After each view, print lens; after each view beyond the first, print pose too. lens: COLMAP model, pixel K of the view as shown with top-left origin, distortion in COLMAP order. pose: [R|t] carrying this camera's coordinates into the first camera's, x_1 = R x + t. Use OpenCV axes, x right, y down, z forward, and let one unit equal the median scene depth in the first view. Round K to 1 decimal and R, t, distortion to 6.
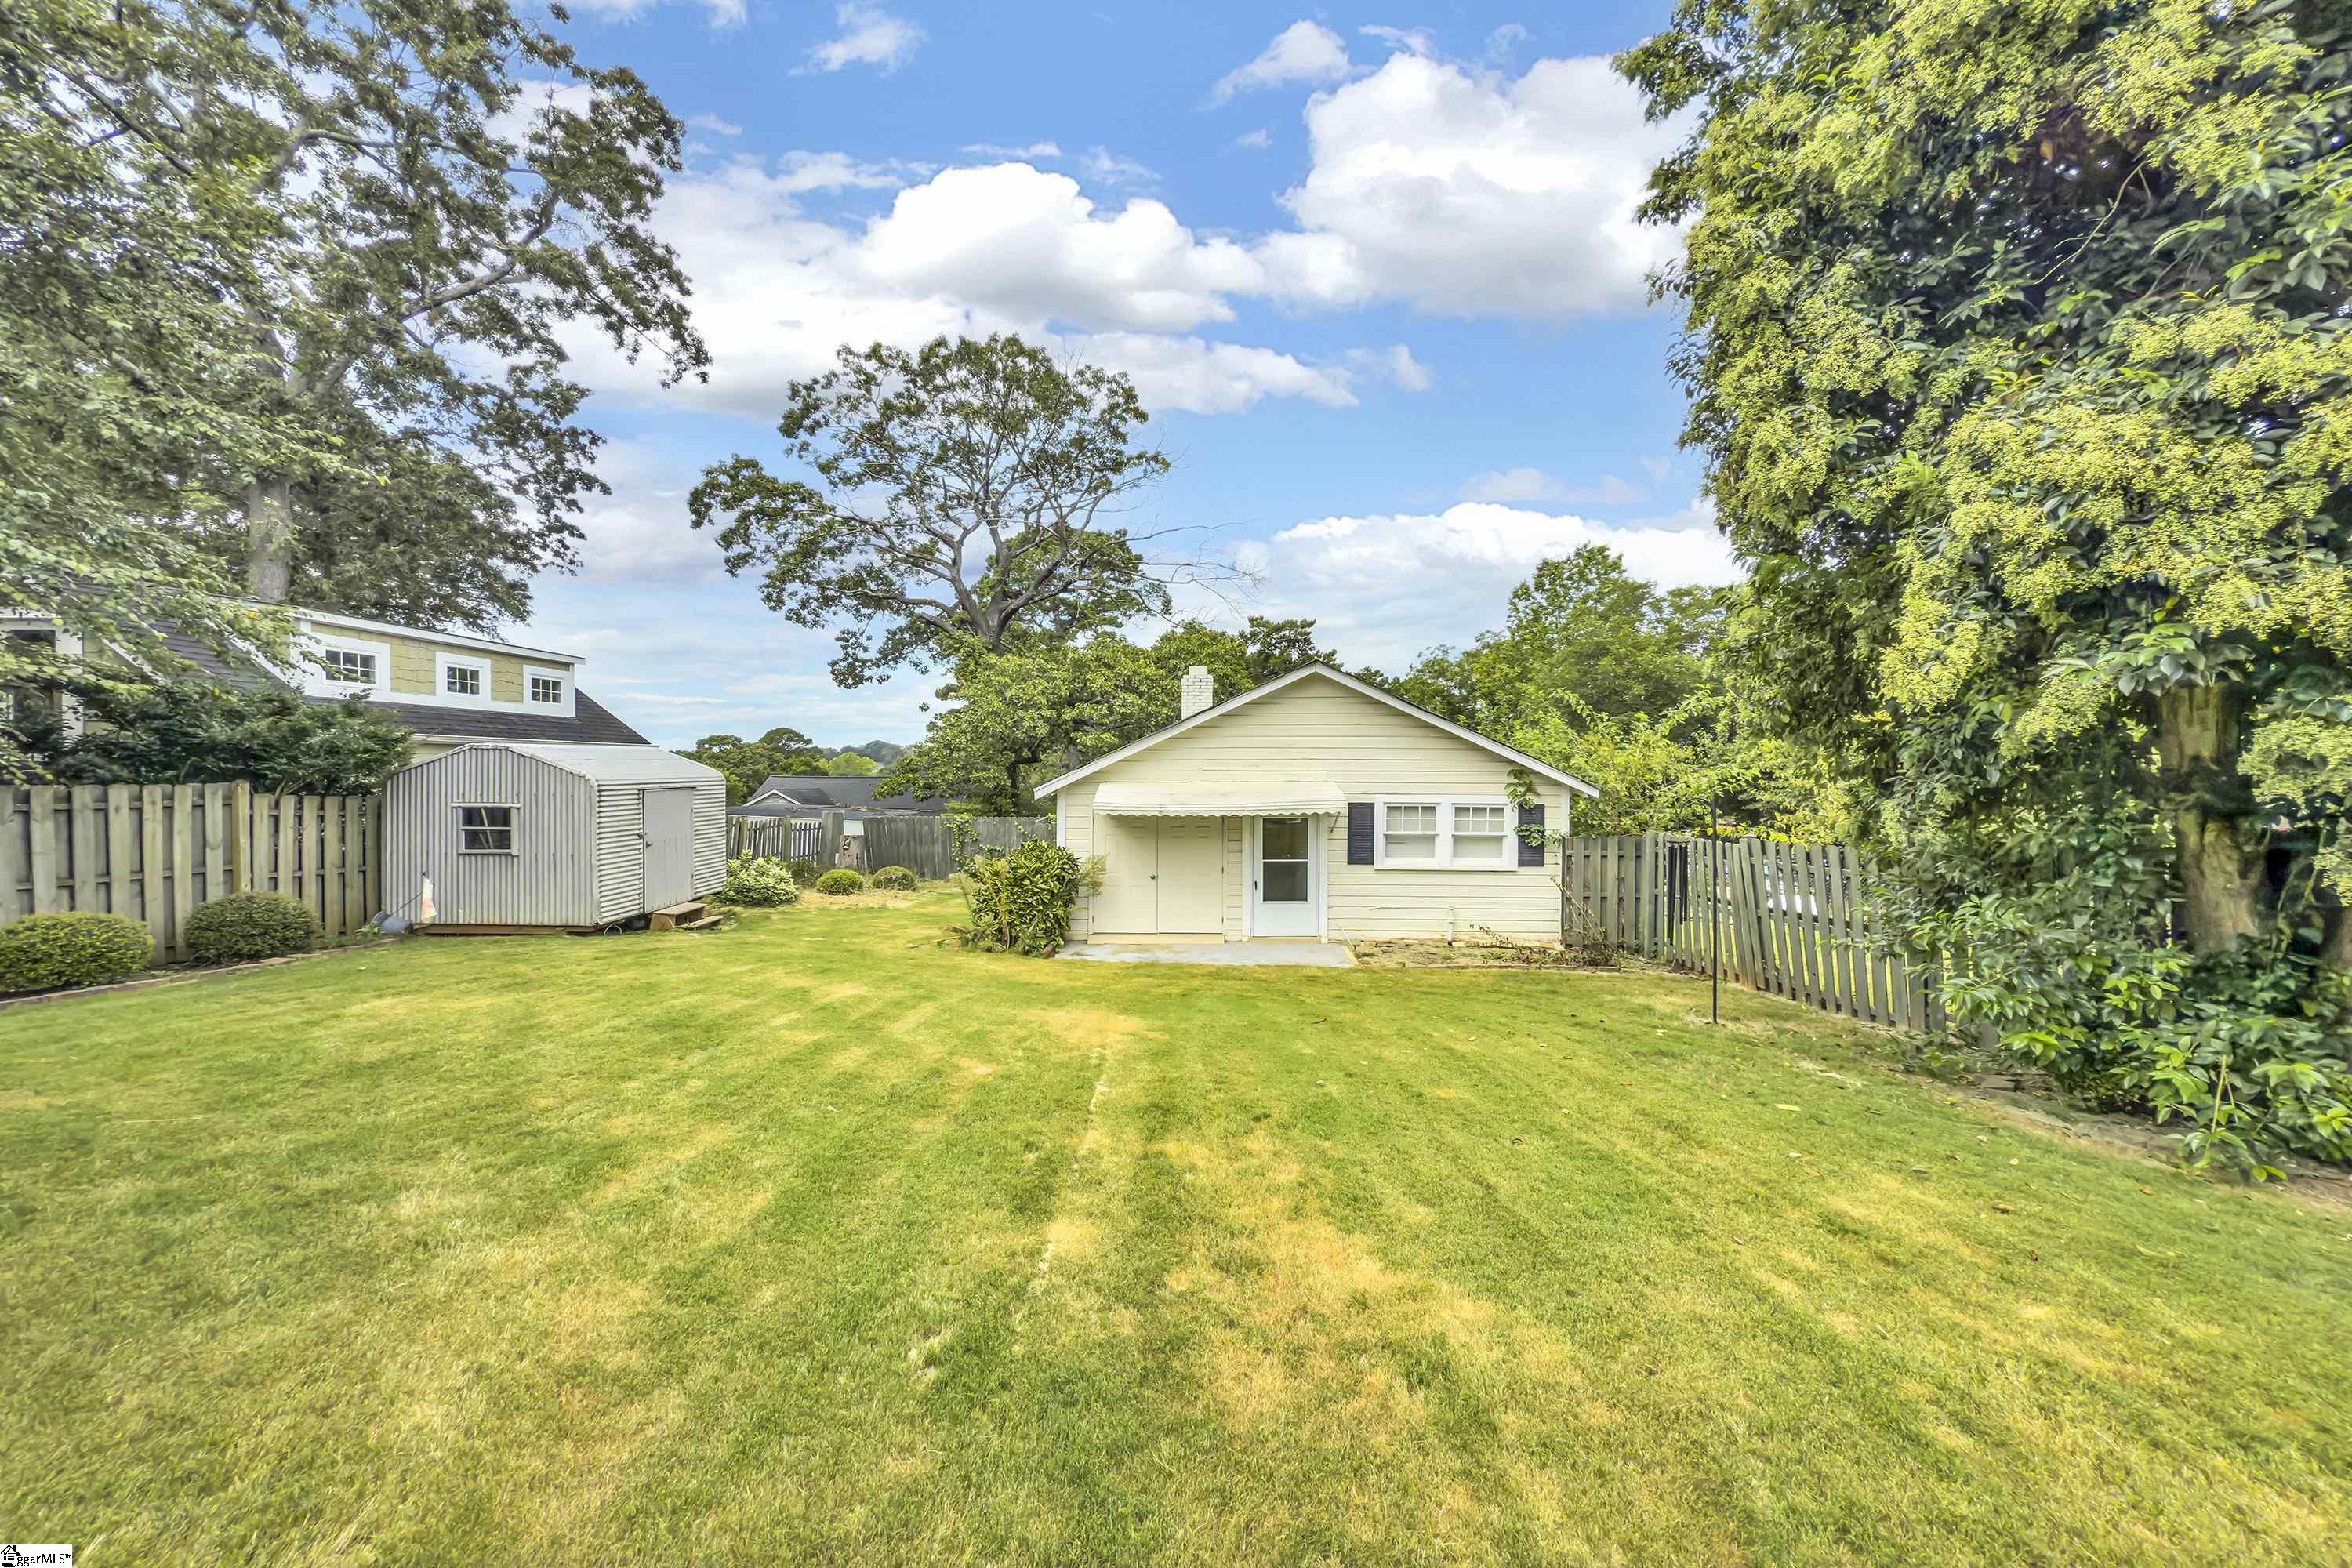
lens RADIAL K [[934.0, 0, 1183.2], [0, 934.0, 793.2], [0, 0, 1]] dist [0.003021, -0.000118]
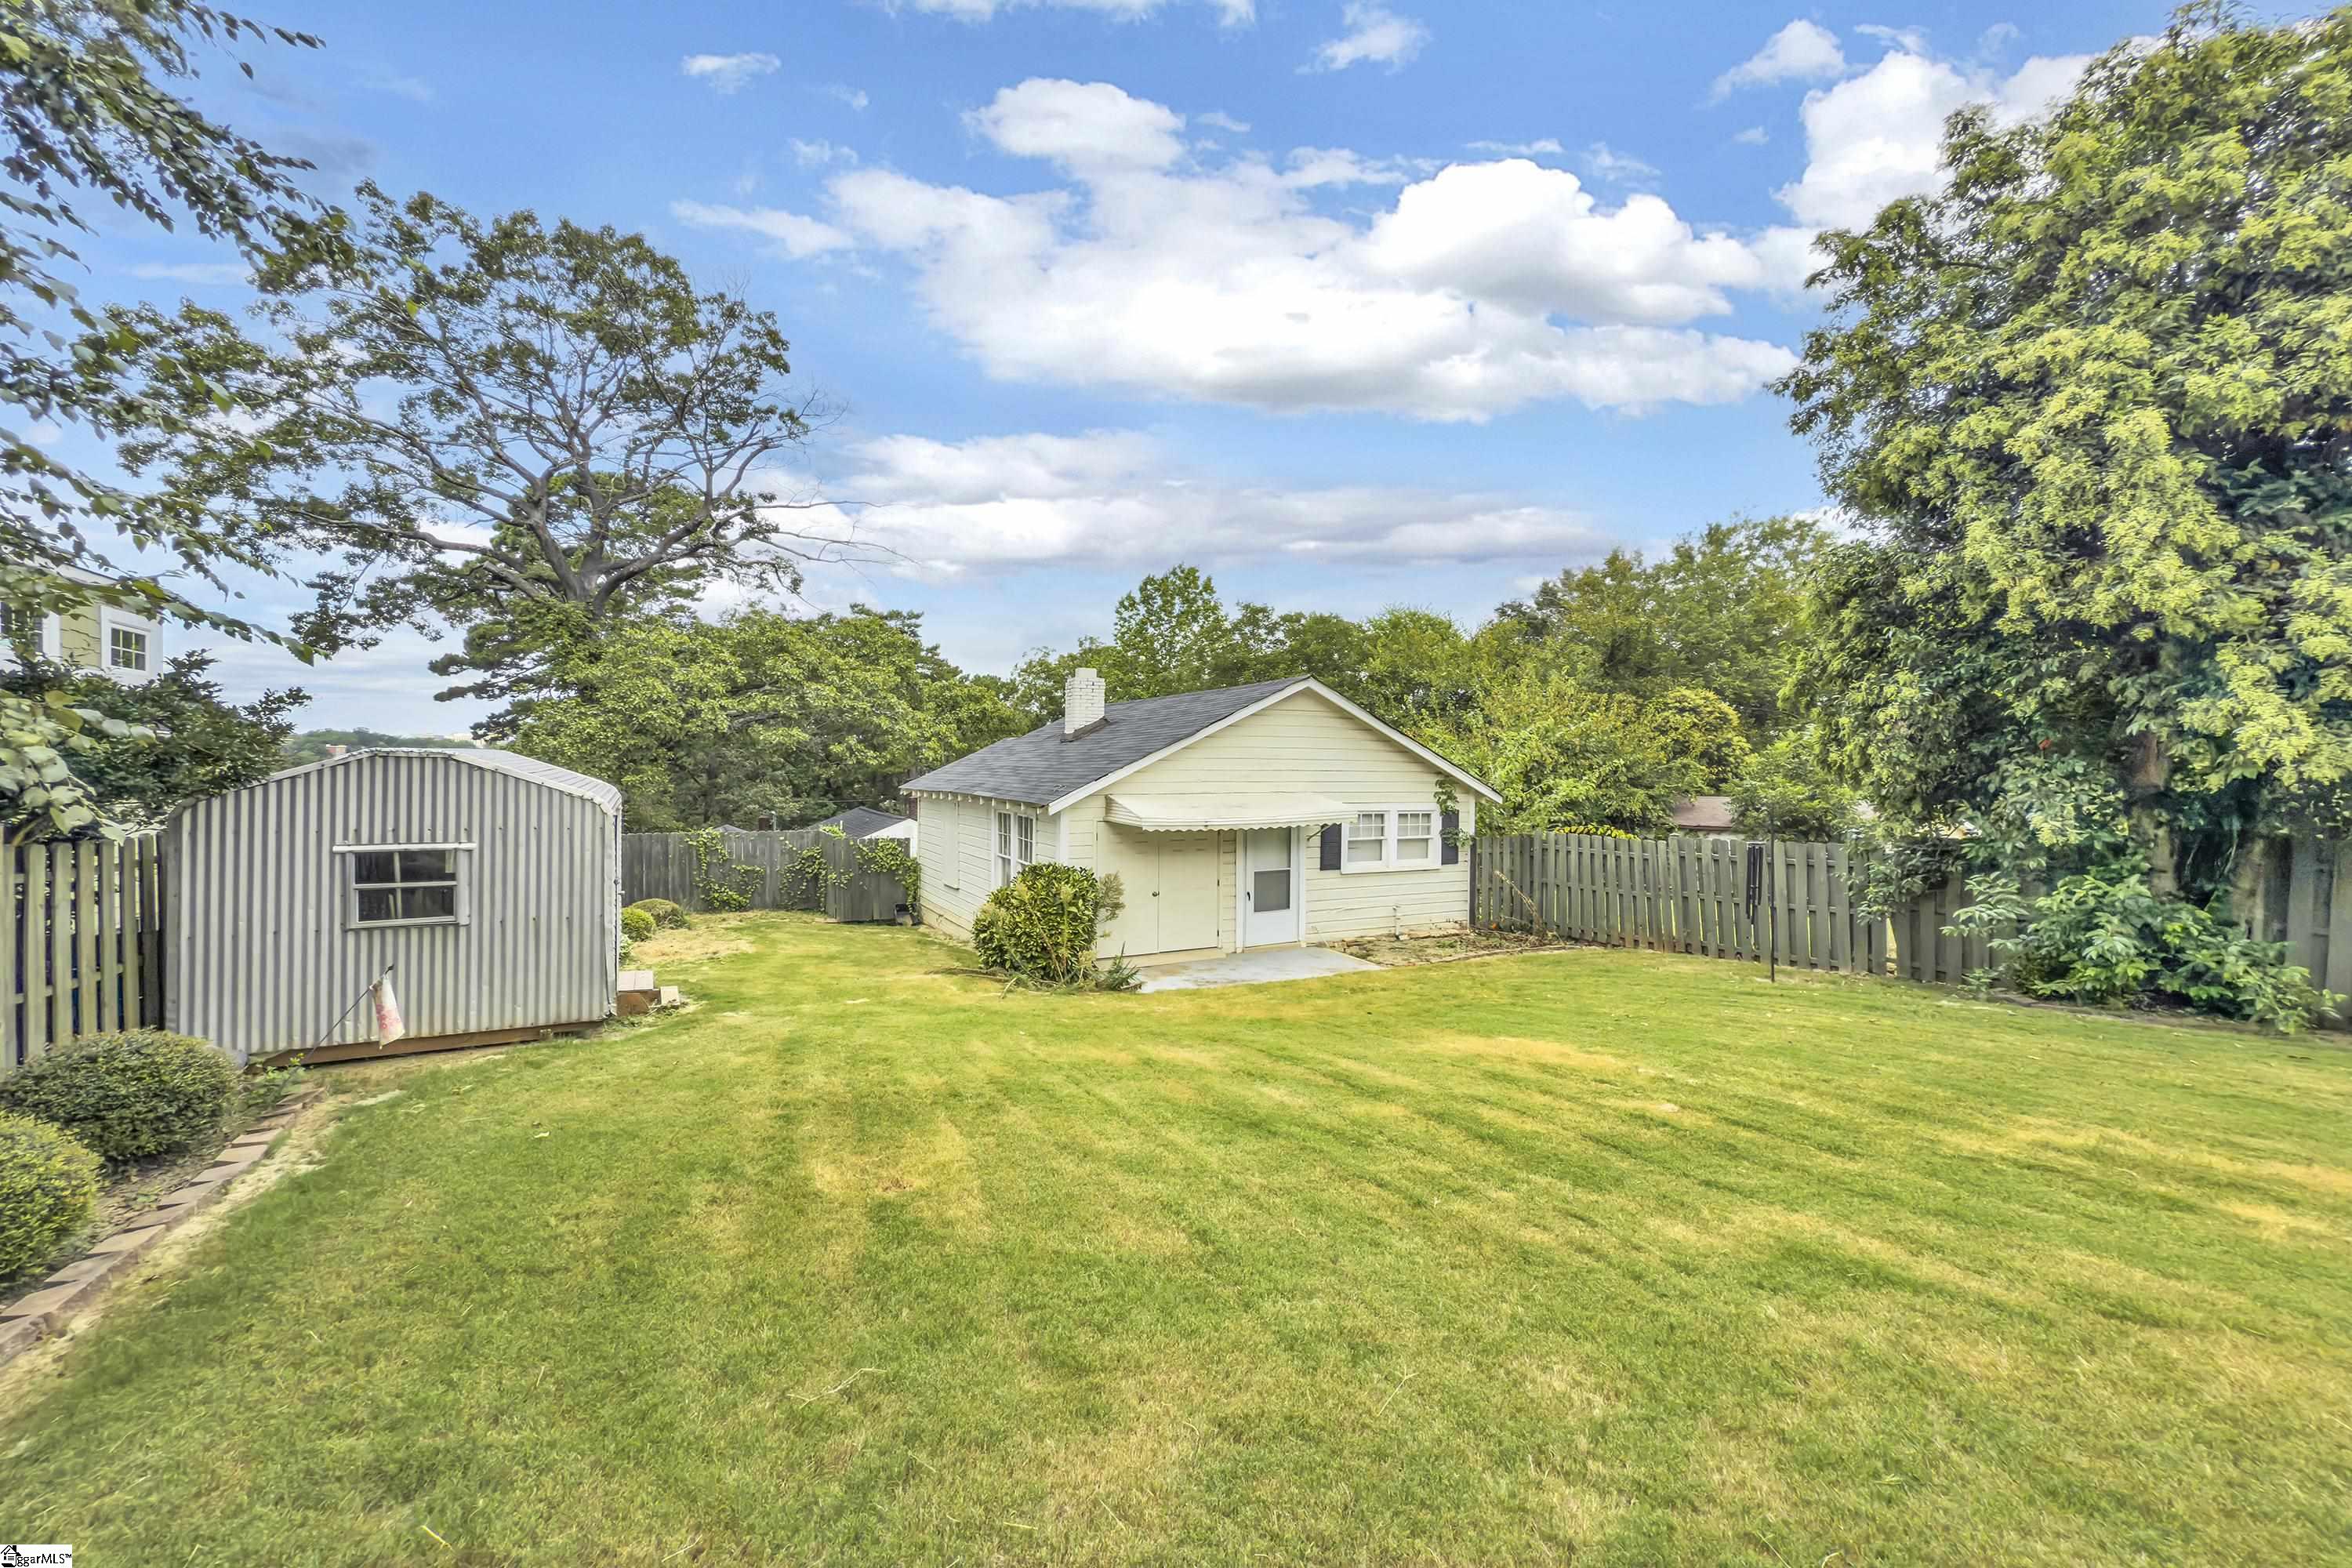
lens RADIAL K [[934.0, 0, 1184.7], [0, 934.0, 788.3], [0, 0, 1]] dist [0.003021, -0.000118]
pose [[0.870492, -0.007301, 0.492129, -0.170031], [0.007393, 0.999971, 0.001758, -0.006797], [-0.492128, 0.002108, 0.870520, 0.058135]]
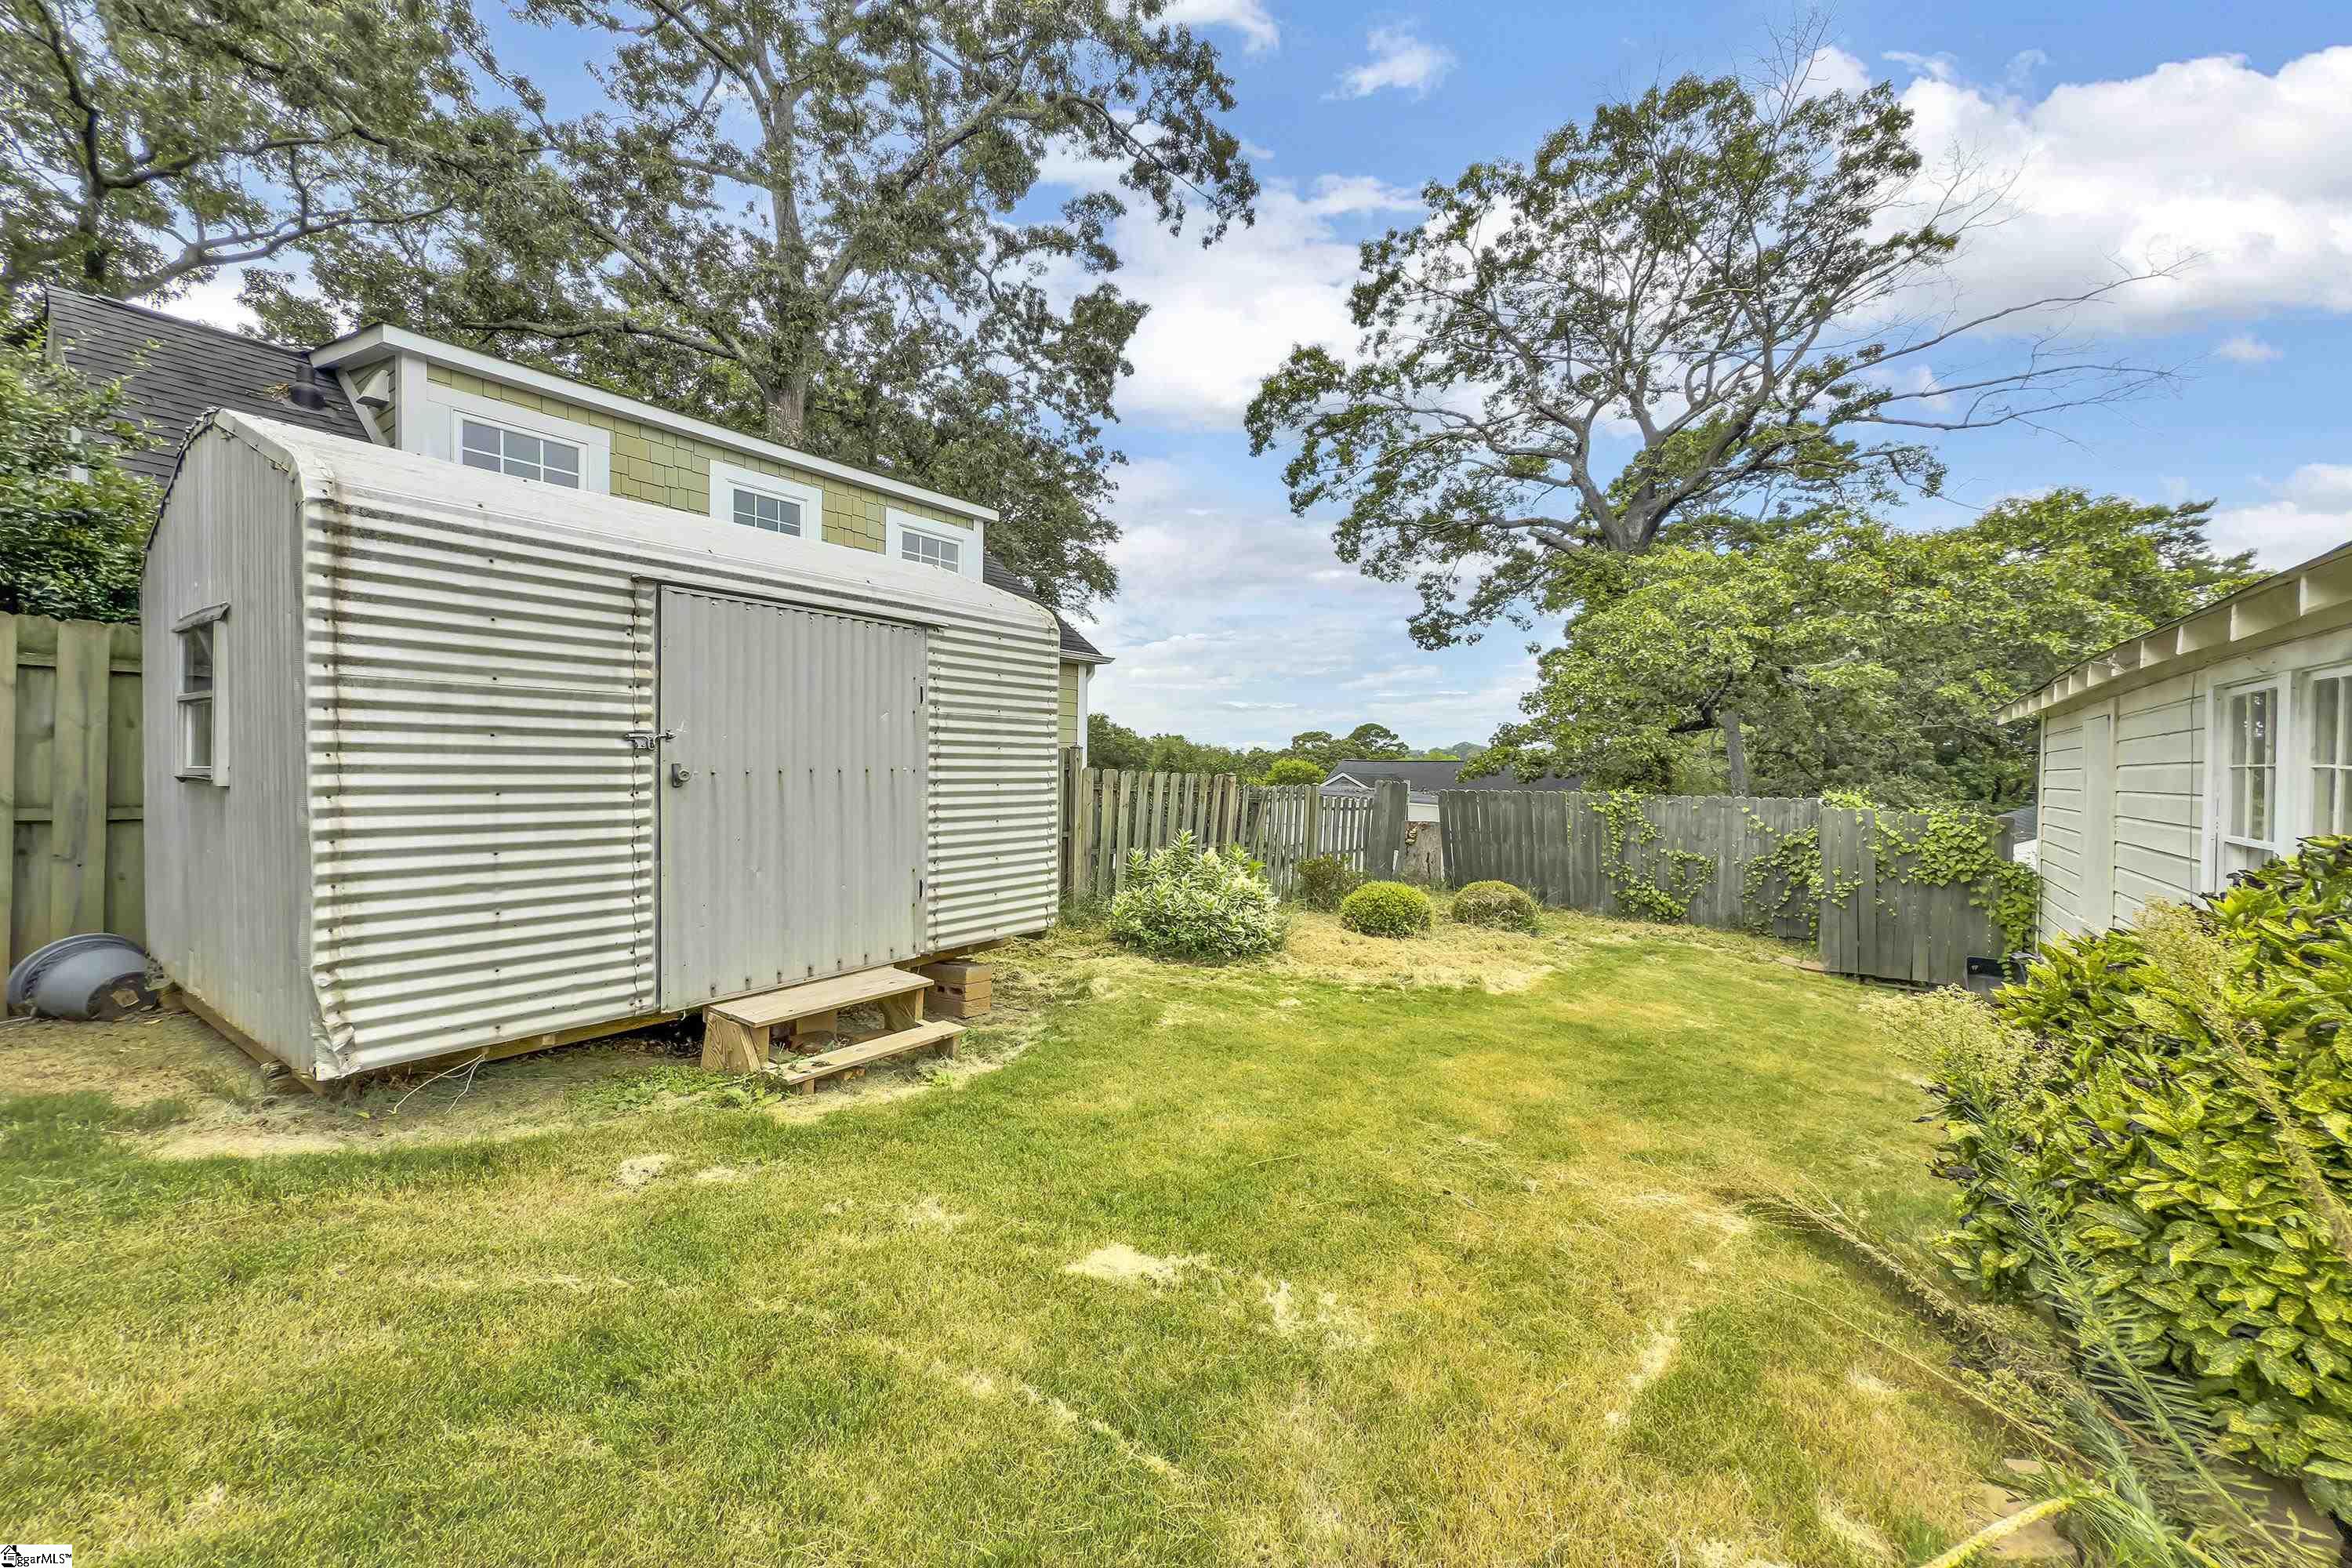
lens RADIAL K [[934.0, 0, 1179.3], [0, 934.0, 784.7], [0, 0, 1]] dist [0.003021, -0.000118]
pose [[0.818724, 0.014809, -0.573997, -0.086643], [-0.021521, 0.999756, -0.004902, 0.017299], [0.573784, 0.016366, 0.818843, 0.264618]]
